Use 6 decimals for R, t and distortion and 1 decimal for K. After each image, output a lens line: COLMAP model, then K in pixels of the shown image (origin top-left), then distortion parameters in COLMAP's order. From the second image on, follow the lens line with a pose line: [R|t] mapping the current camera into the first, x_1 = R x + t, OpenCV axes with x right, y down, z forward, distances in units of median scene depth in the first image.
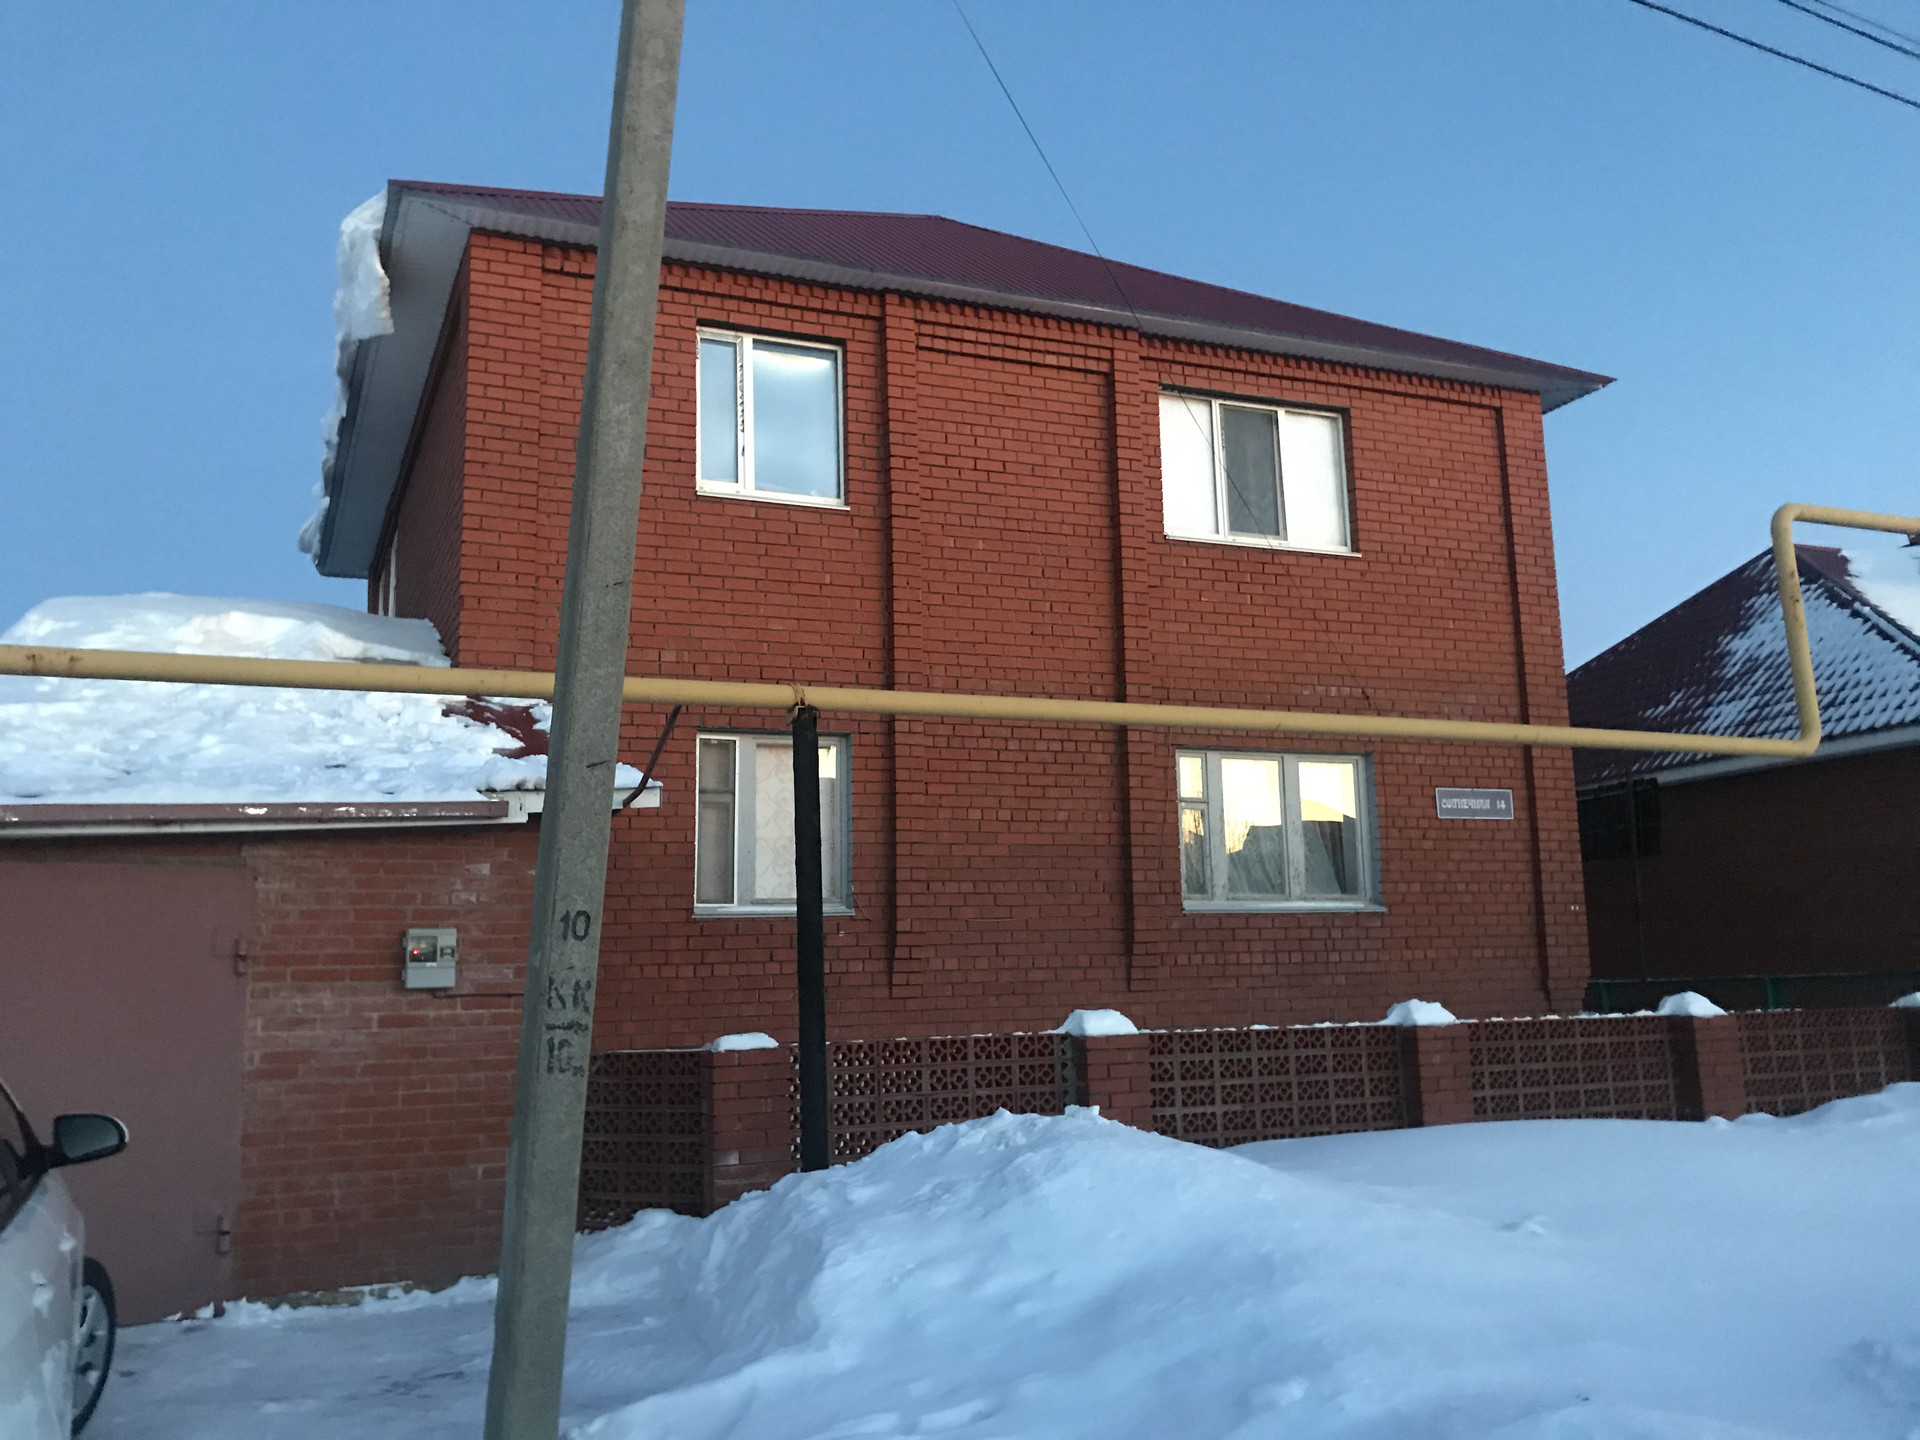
lens RADIAL K [[1582.5, 0, 951.4], [0, 1582.5, 716.7], [0, 0, 1]] dist [0.029398, -0.039265]
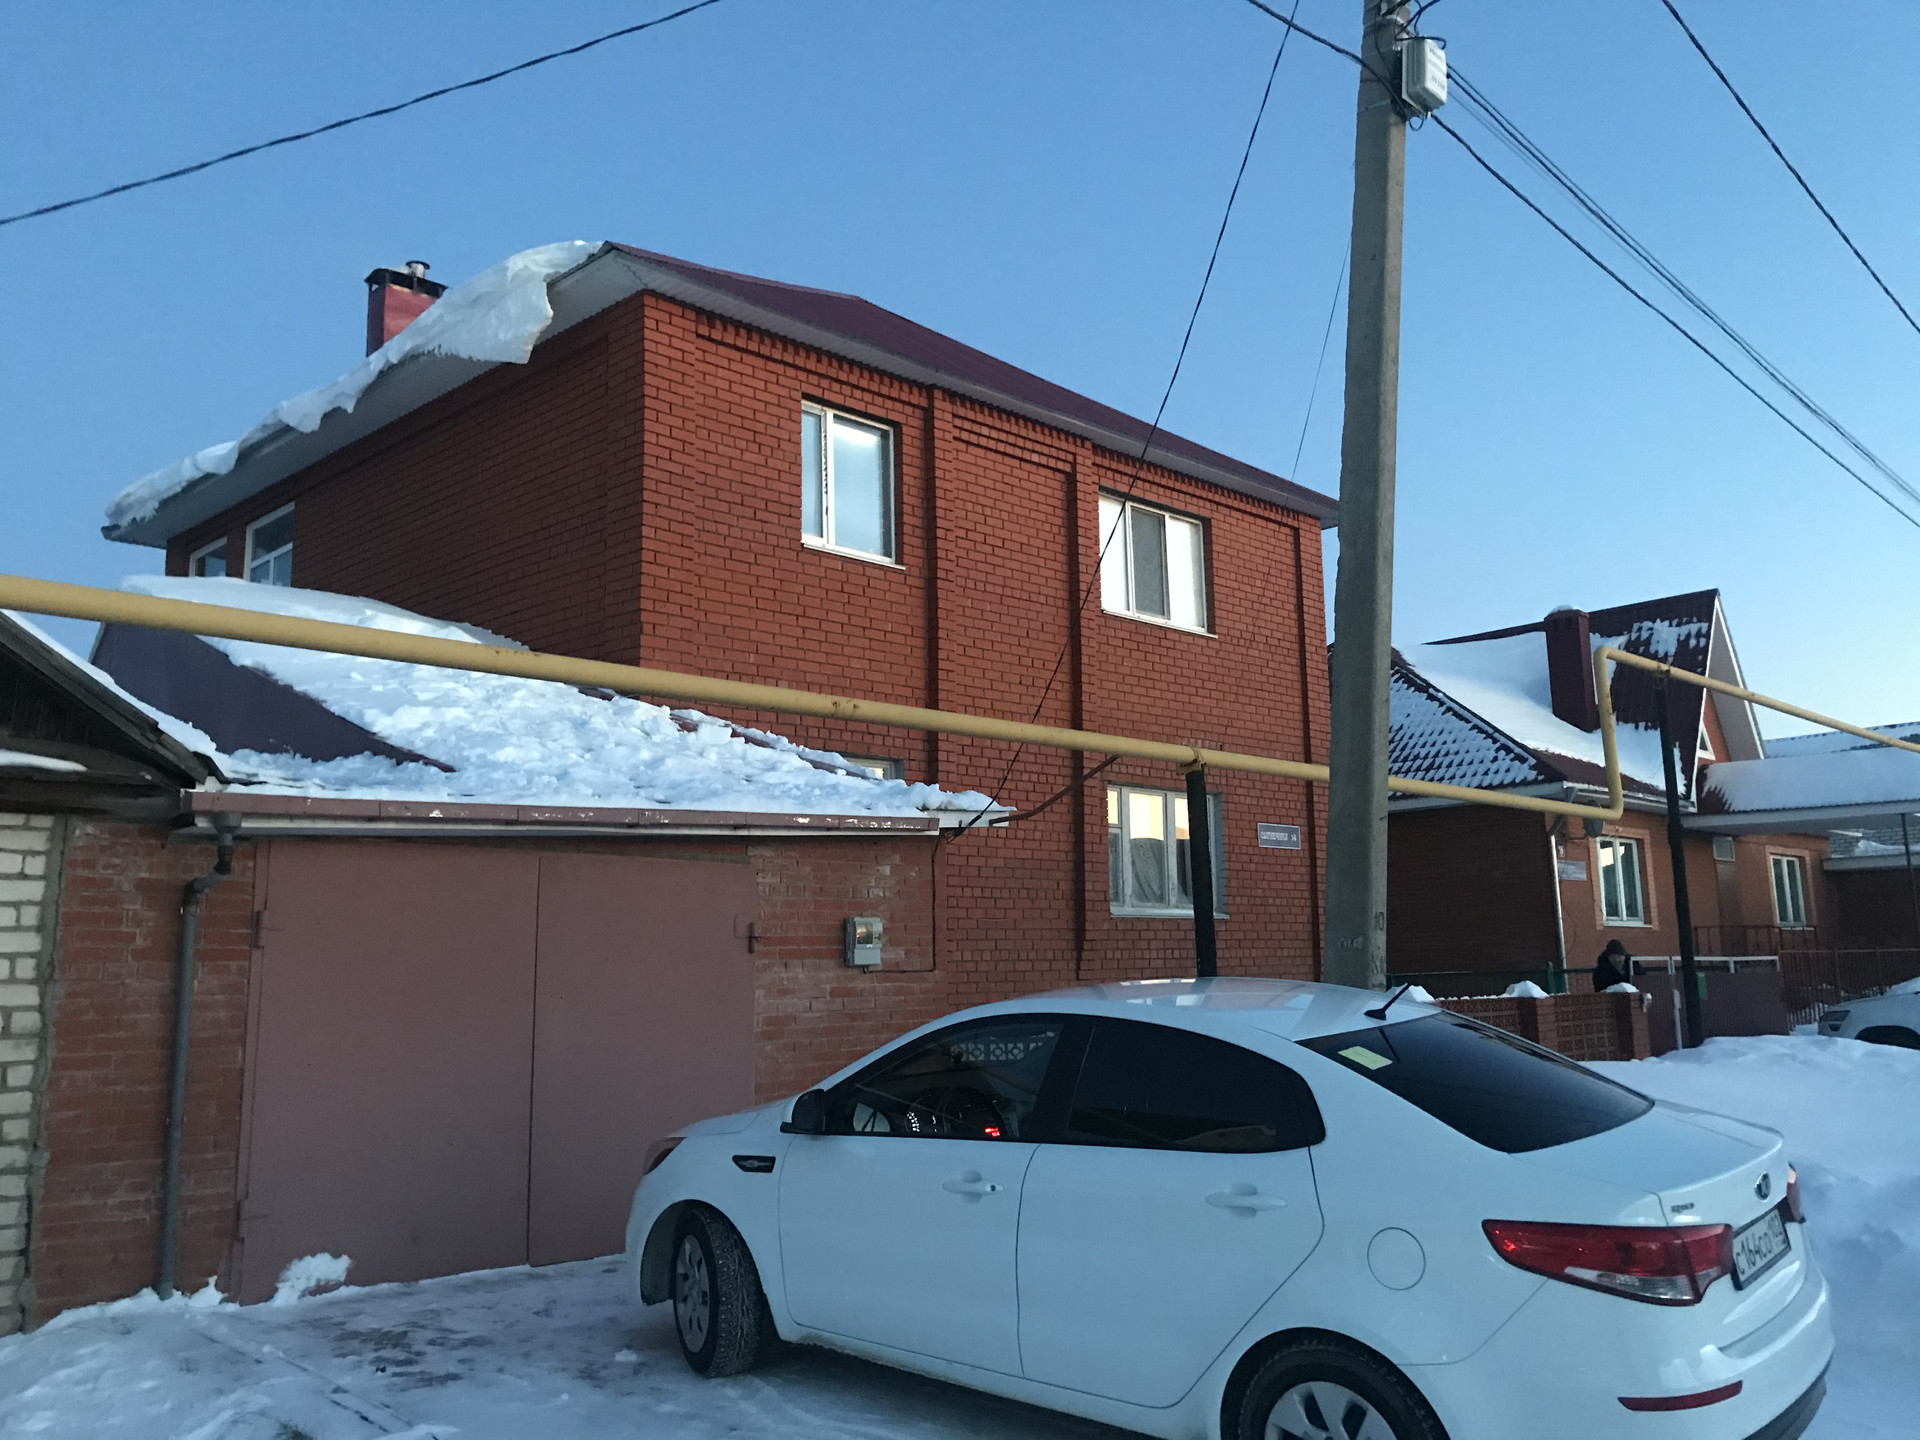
lens RADIAL K [[1582.5, 0, 967.6], [0, 1582.5, 713.4], [0, 0, 1]] dist [0.029398, -0.039265]
pose [[0.925147, 0.068633, 0.373353, -0.441237], [-0.067046, 0.997601, -0.017250, -0.006326], [-0.373641, -0.009074, 0.927529, -0.108915]]
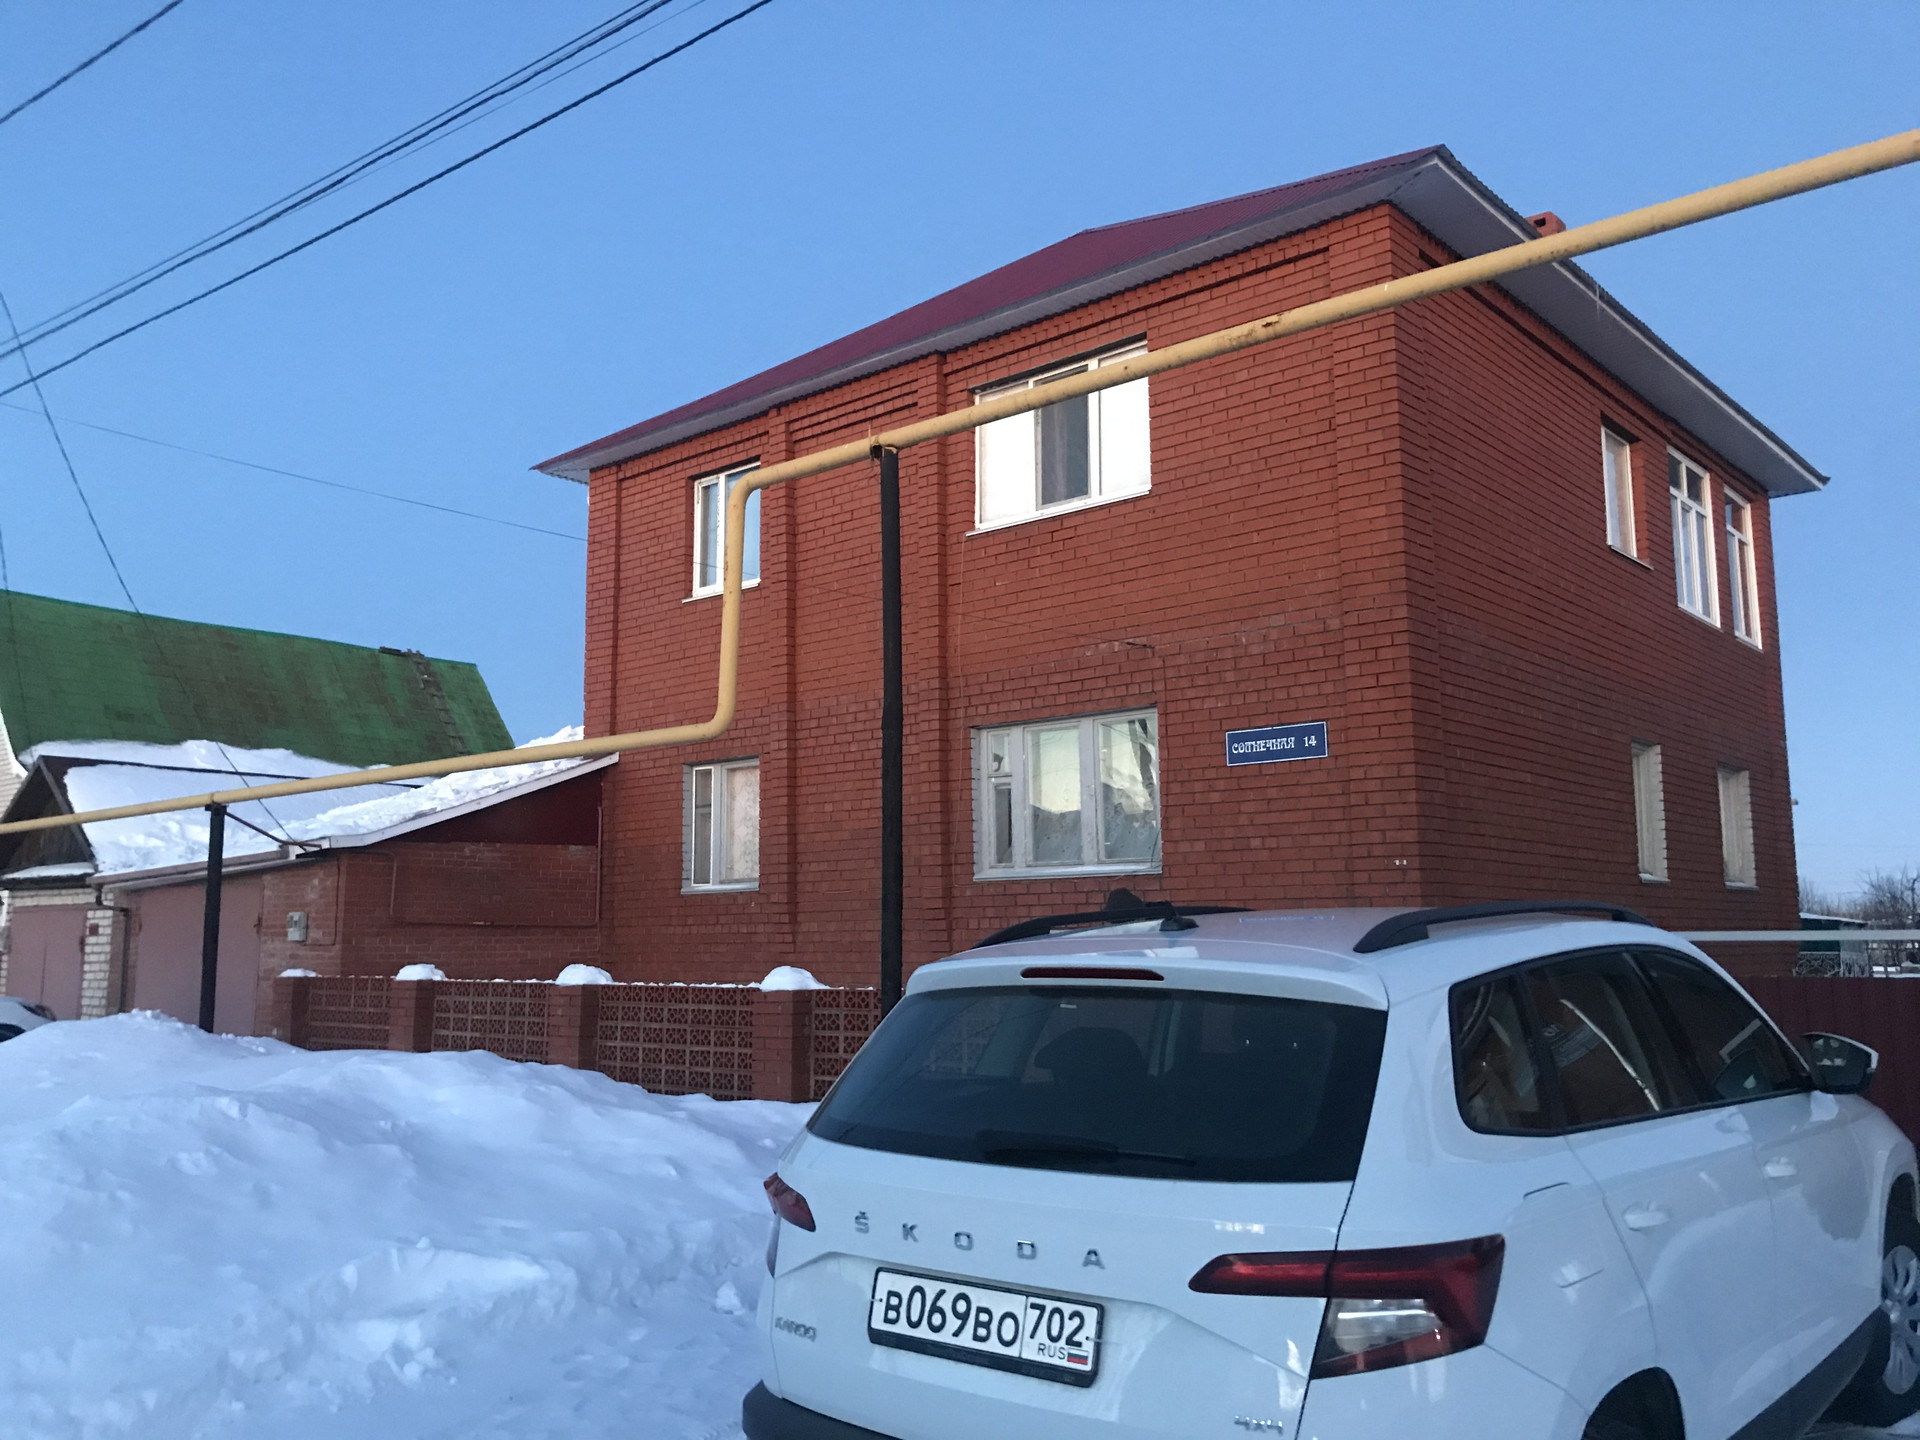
lens RADIAL K [[1582.5, 0, 968.0], [0, 1582.5, 718.0], [0, 0, 1]] dist [0.029398, -0.039265]
pose [[0.434827, -0.104262, -0.894458, 1.154943], [0.144342, 0.988502, -0.045054, 0.062672], [0.888871, -0.109517, 0.444876, 0.538104]]
